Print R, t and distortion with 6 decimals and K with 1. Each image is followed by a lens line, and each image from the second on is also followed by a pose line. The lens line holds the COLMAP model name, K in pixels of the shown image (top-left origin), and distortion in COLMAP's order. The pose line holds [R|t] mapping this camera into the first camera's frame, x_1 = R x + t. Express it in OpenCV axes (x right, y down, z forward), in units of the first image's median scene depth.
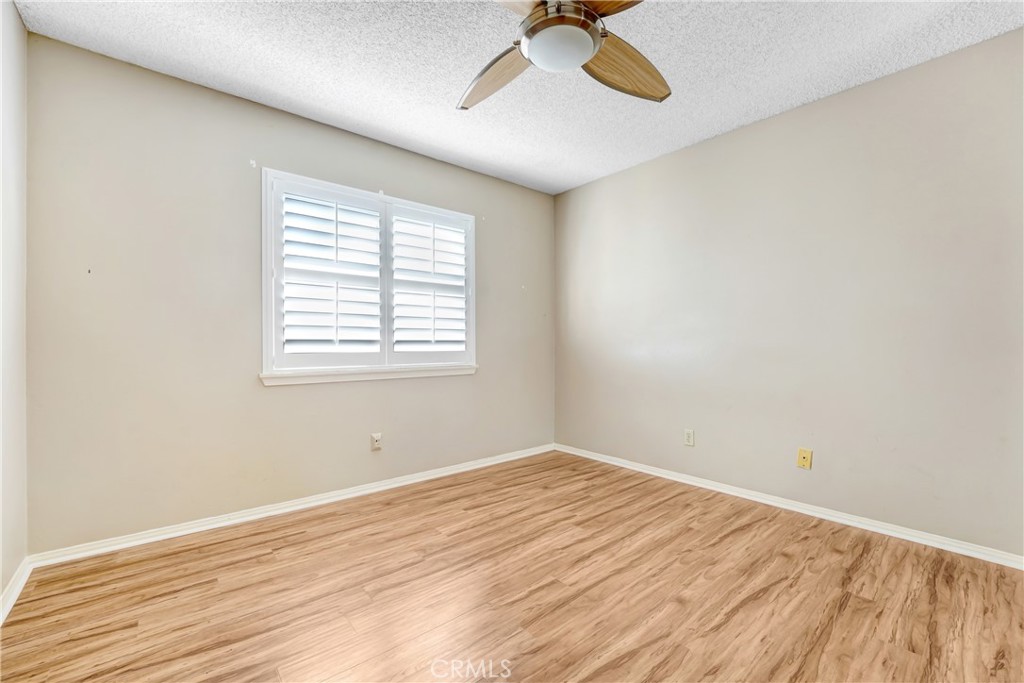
lens RADIAL K [[426.2, 0, 512.0], [0, 426.2, 341.5], [0, 0, 1]] dist [-0.002409, -0.000192]
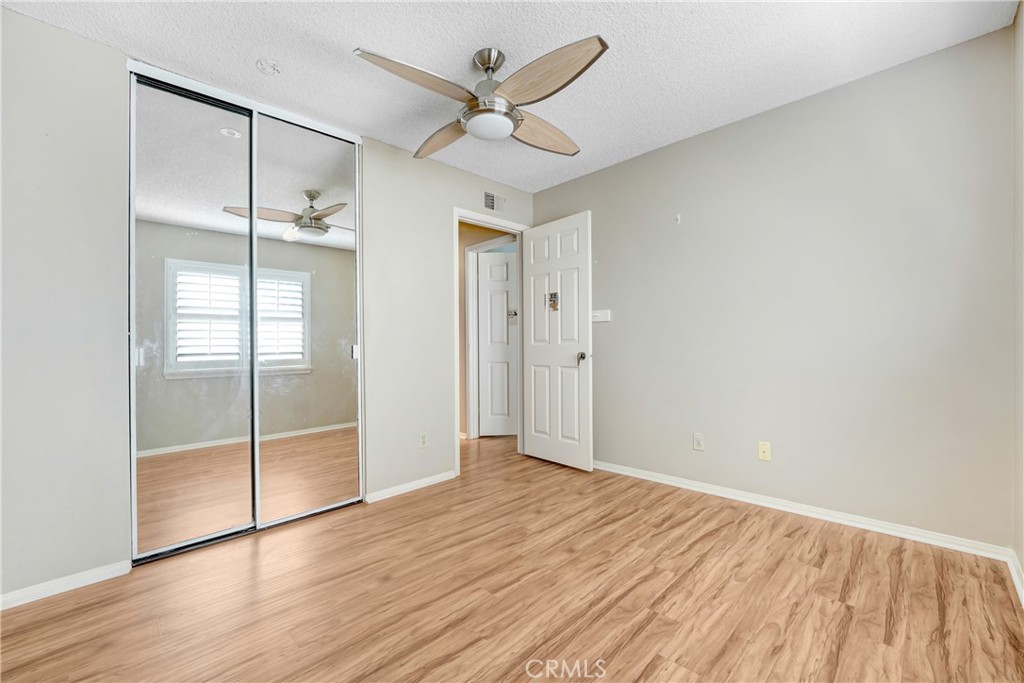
lens RADIAL K [[426.2, 0, 512.0], [0, 426.2, 341.5], [0, 0, 1]] dist [-0.002409, -0.000192]
pose [[-0.996319, 0.019287, -0.083524, 0.130874], [0.020619, 0.999673, -0.015114, 0.002580], [0.083205, -0.016780, -0.996391, 1.973932]]
